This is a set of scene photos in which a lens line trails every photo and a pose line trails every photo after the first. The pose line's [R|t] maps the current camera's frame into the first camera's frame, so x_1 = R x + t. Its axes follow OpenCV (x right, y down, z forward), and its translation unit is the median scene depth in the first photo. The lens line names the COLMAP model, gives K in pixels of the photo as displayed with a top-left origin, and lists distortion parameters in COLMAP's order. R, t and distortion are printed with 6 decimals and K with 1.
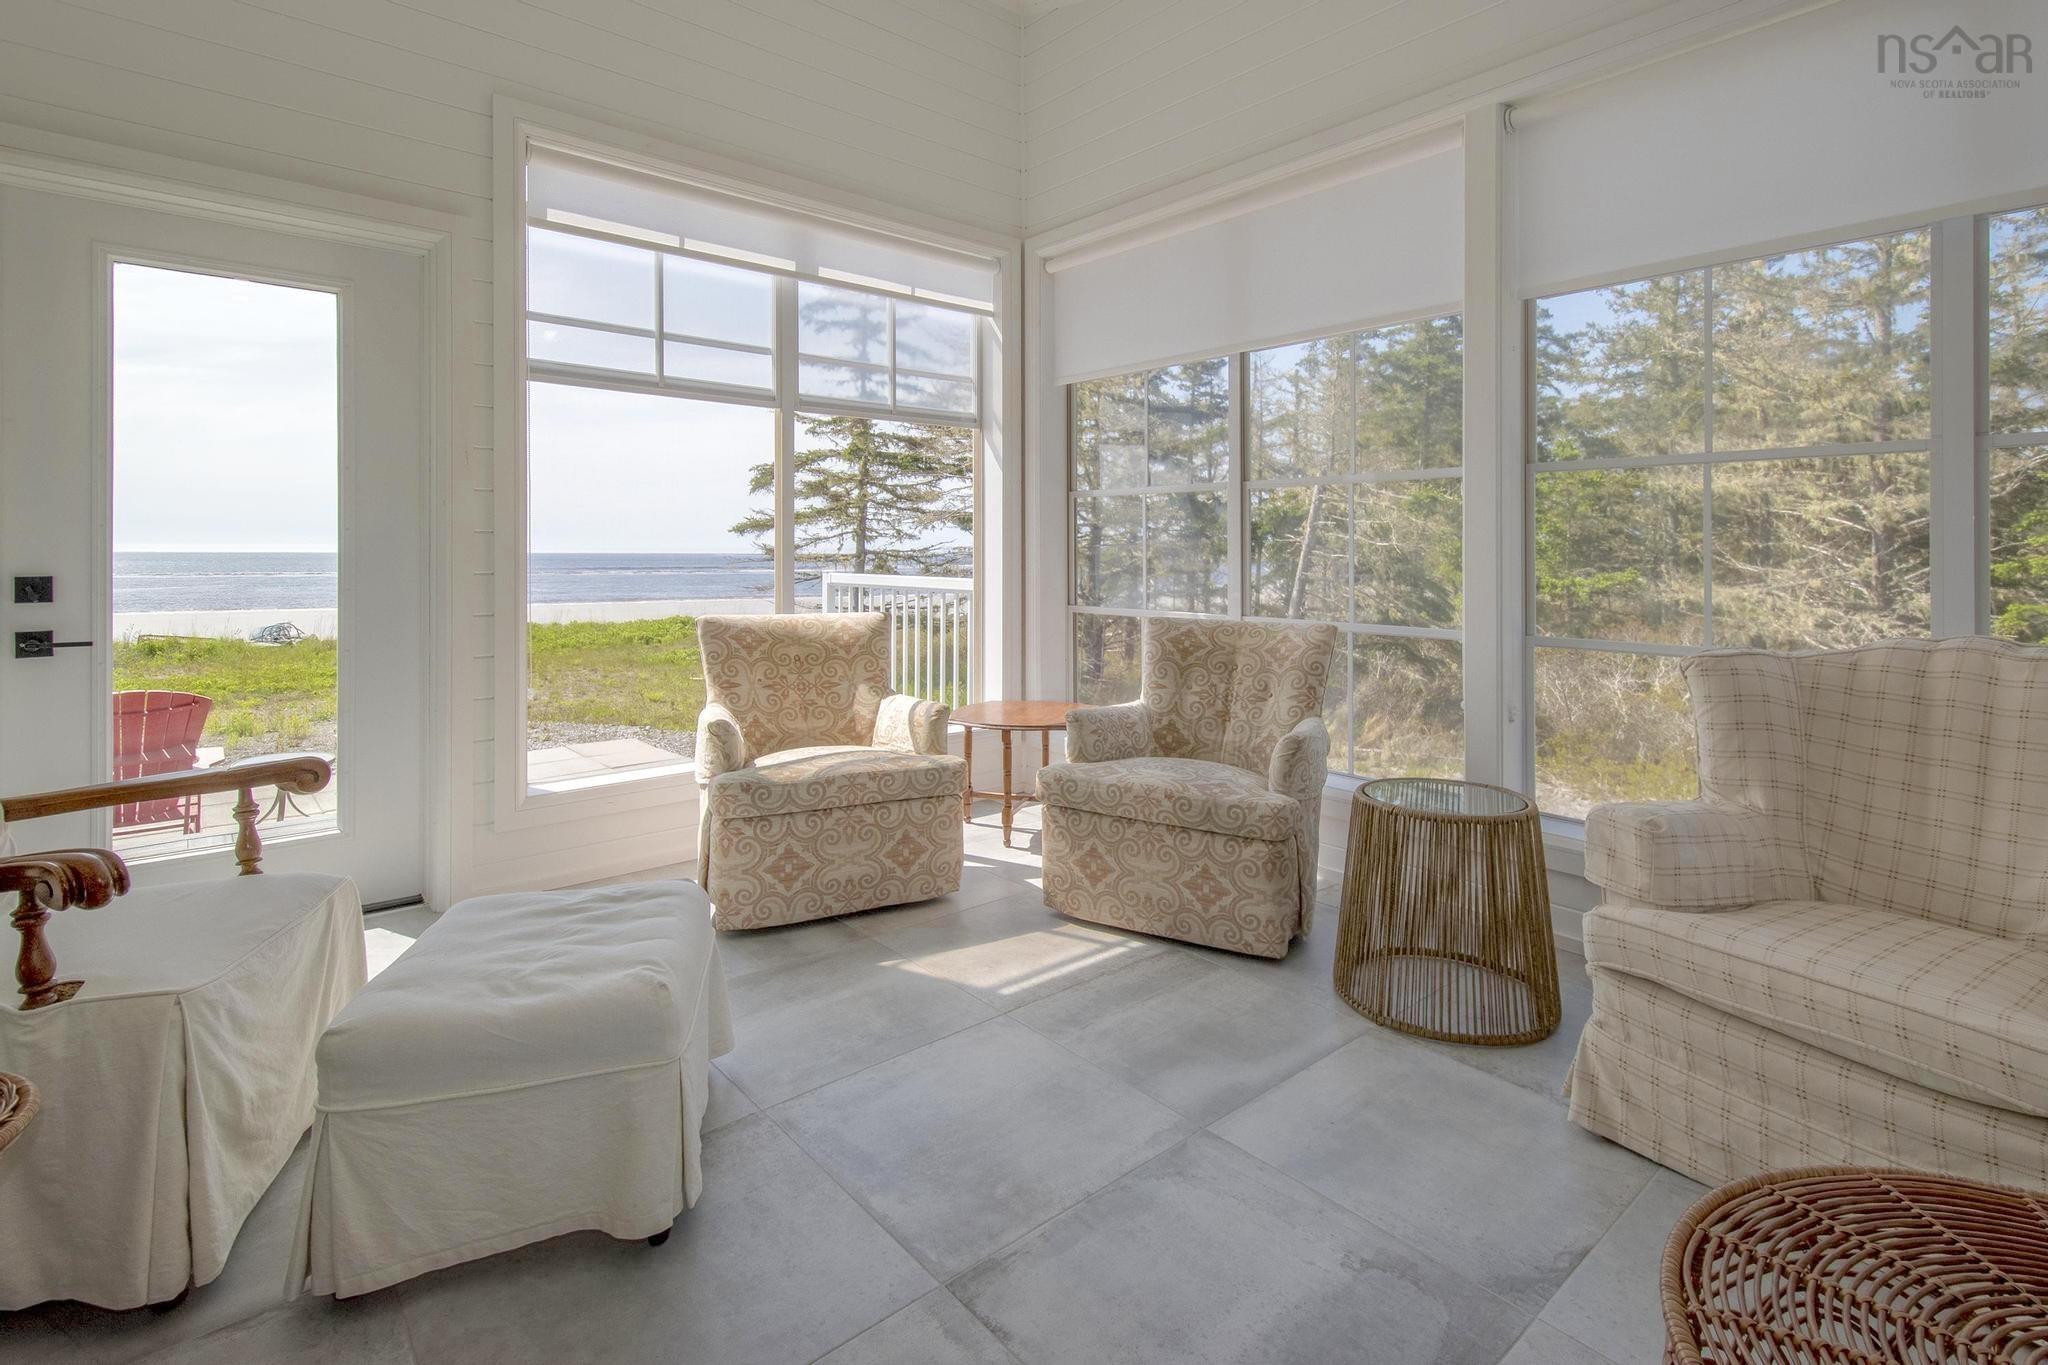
lens RADIAL K [[1004.7, 0, 1048.2], [0, 1004.7, 535.6], [0, 0, 1]] dist [0.020117, -0.002848]
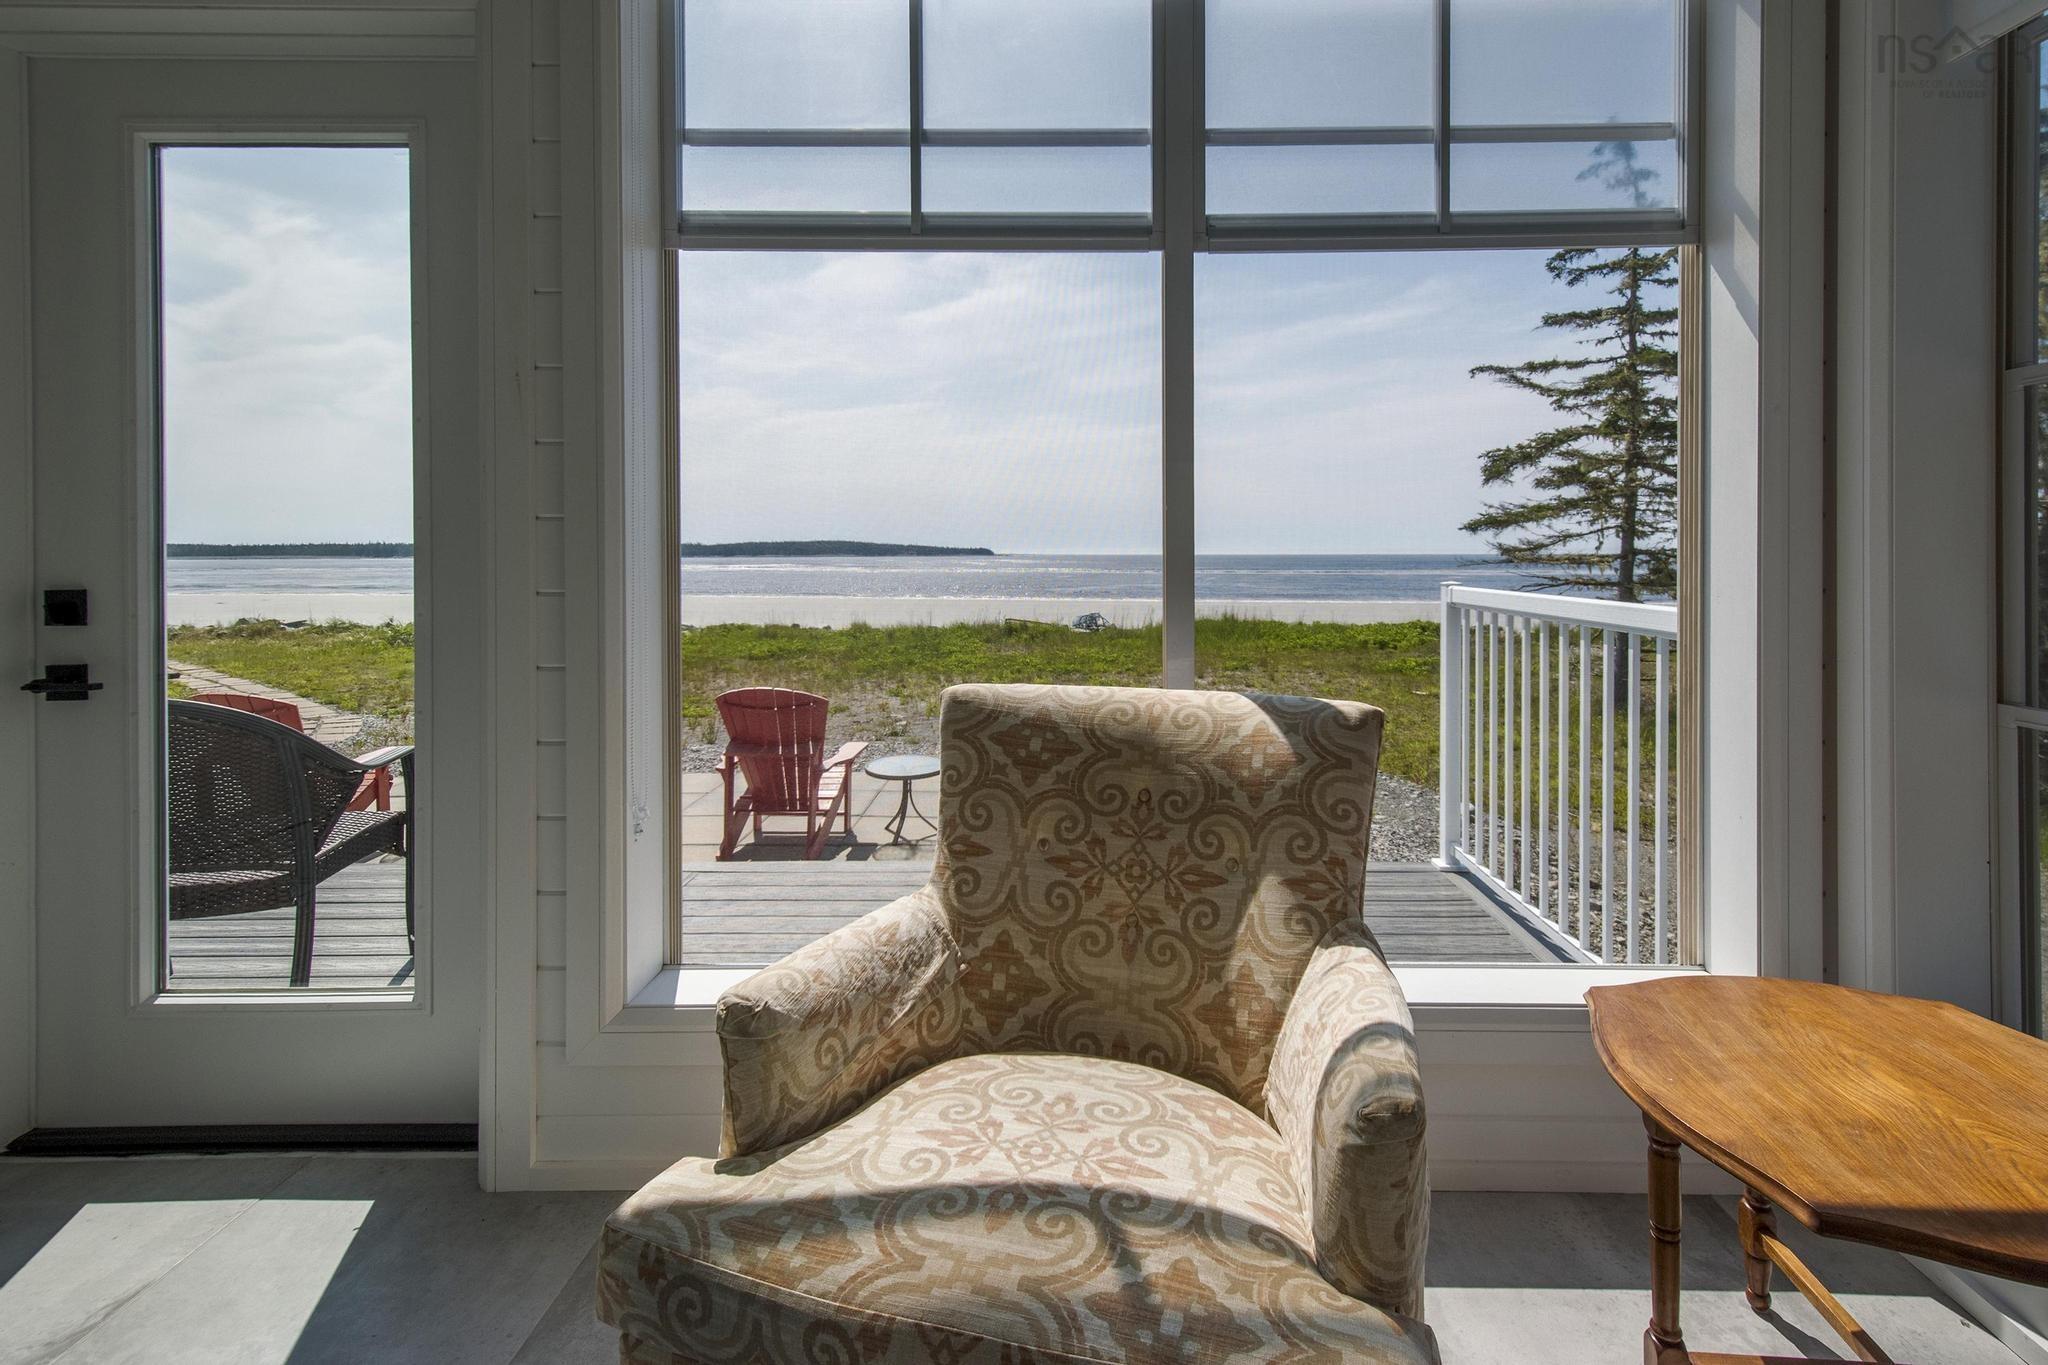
lens RADIAL K [[964.5, 0, 1047.2], [0, 964.5, 556.7], [0, 0, 1]] dist [0.025455, -0.004400]
pose [[0.731334, -0.003631, -0.682010, 0.003236], [0.016891, 0.999776, 0.012790, 0.013865], [0.681811, -0.020873, 0.731231, 0.698396]]
